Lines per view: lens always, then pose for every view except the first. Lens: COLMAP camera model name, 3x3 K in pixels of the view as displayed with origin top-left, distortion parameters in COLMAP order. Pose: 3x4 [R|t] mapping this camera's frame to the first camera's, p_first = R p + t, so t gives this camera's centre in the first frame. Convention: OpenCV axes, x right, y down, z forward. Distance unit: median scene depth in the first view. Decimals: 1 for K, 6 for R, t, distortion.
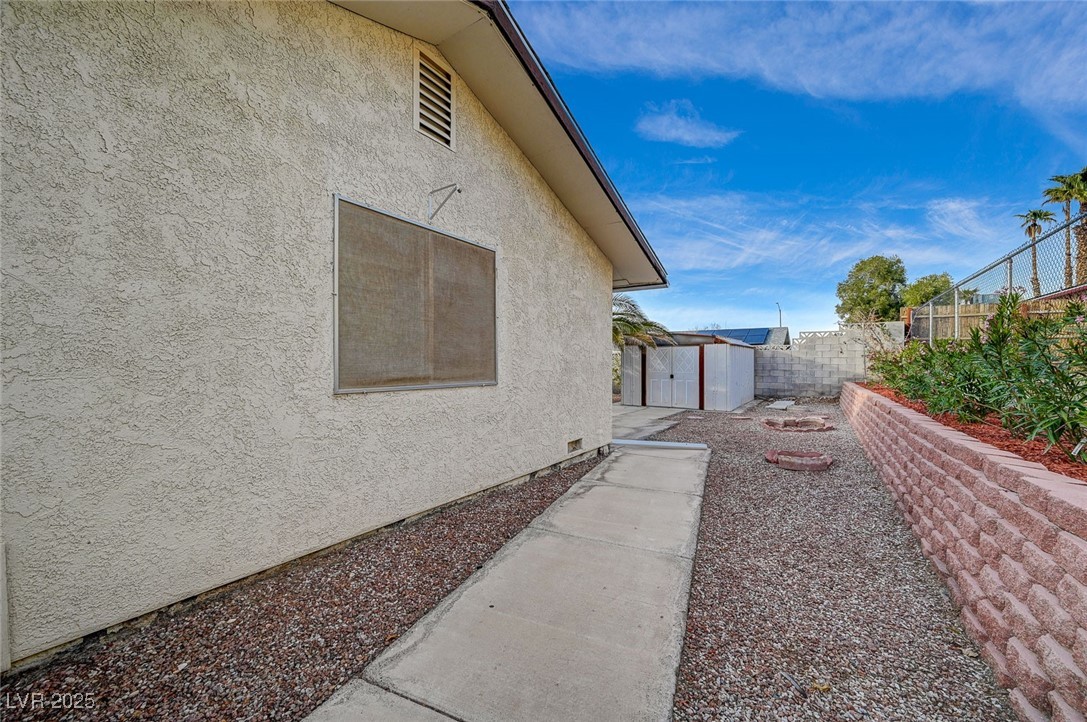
lens RADIAL K [[426.1, 0, 548.1], [0, 426.1, 362.7], [0, 0, 1]] dist [0.000064, -0.000569]
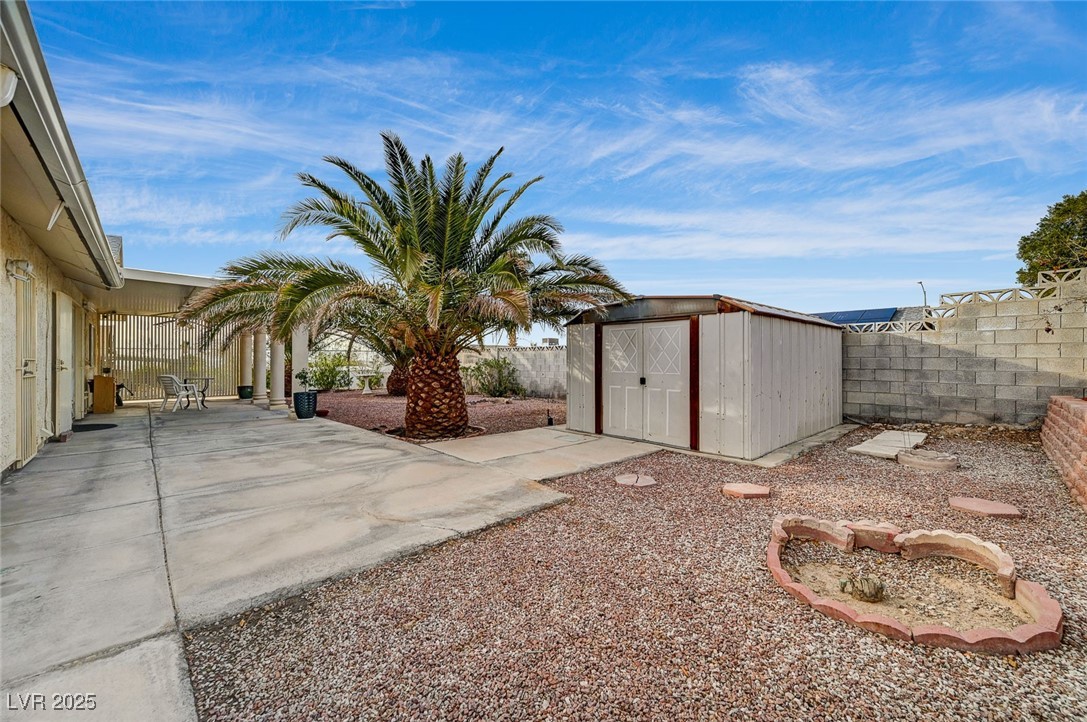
lens RADIAL K [[426.1, 0, 542.8], [0, 426.1, 360.3], [0, 0, 1]] dist [0.000064, -0.000569]
pose [[0.971518, -0.001488, -0.236963, 0.284116], [0.000629, 0.999993, -0.003704, 0.008209], [0.236967, 0.003449, 0.971512, 0.447802]]
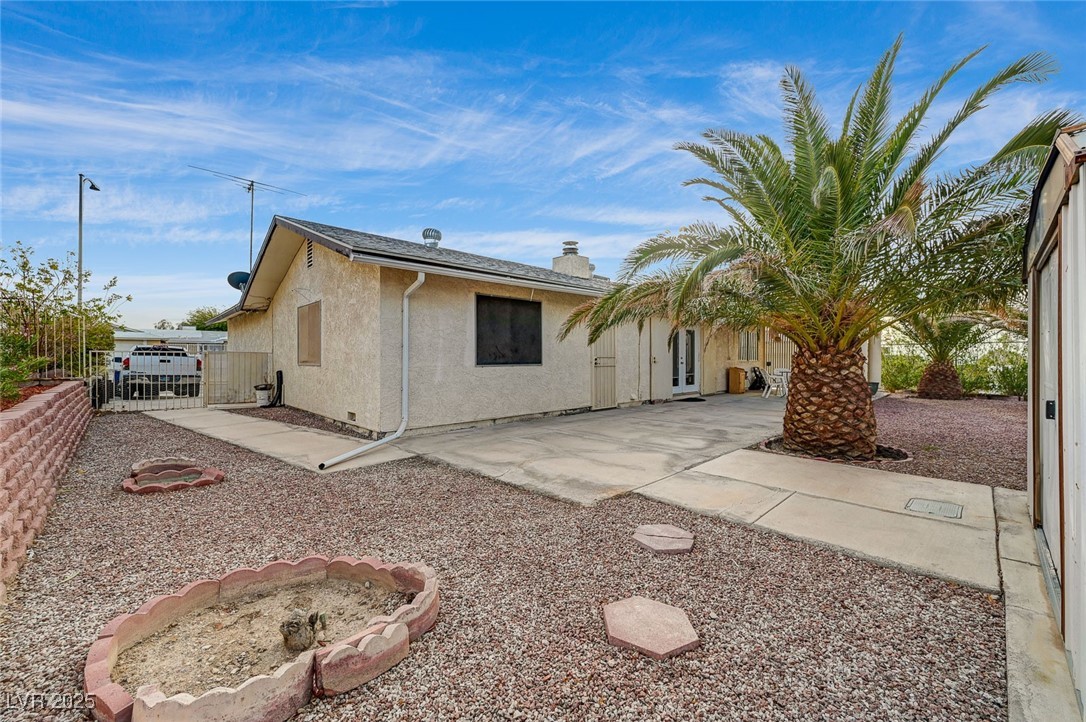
lens RADIAL K [[425.7, 0, 545.8], [0, 425.7, 359.5], [0, 0, 1]] dist [0.000064, -0.000569]
pose [[-0.219571, 0.004096, -0.975588, 0.512001], [0.002302, 0.999991, 0.003681, 0.007027], [0.975594, -0.001438, -0.219578, 0.786866]]
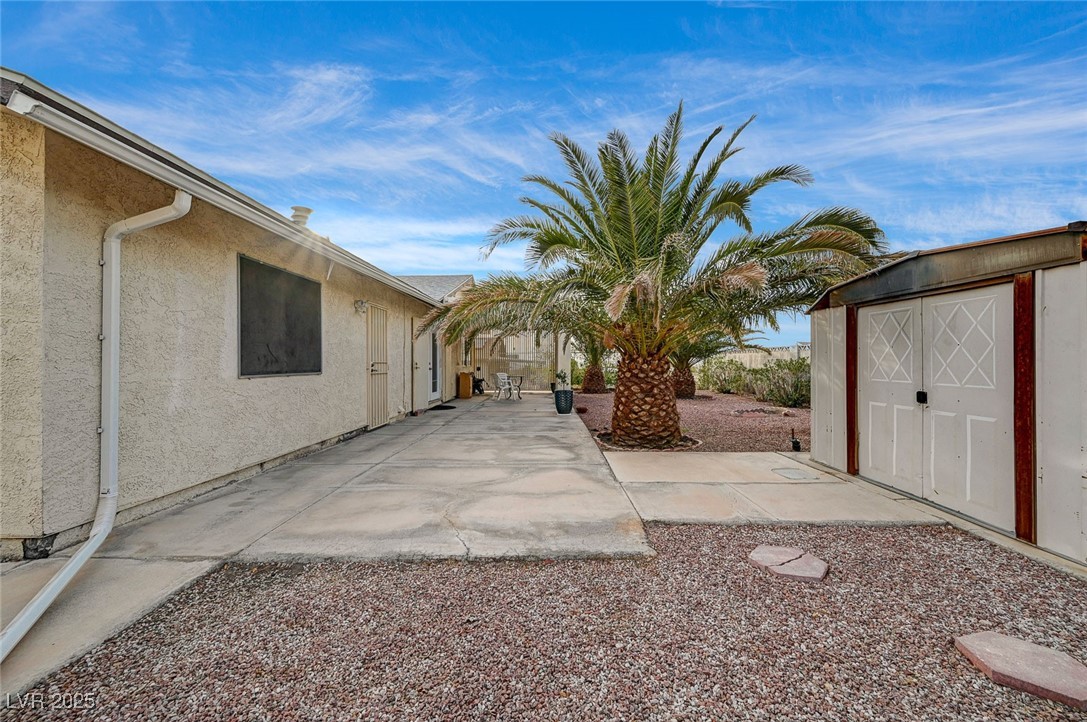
lens RADIAL K [[426.1, 0, 543.9], [0, 426.1, 361.2], [0, 0, 1]] dist [0.000064, -0.000569]
pose [[0.539172, -0.004307, -0.842185, 0.386301], [0.001948, 0.999991, -0.003867, 0.006661], [0.842193, 0.000444, 0.539175, 0.585979]]
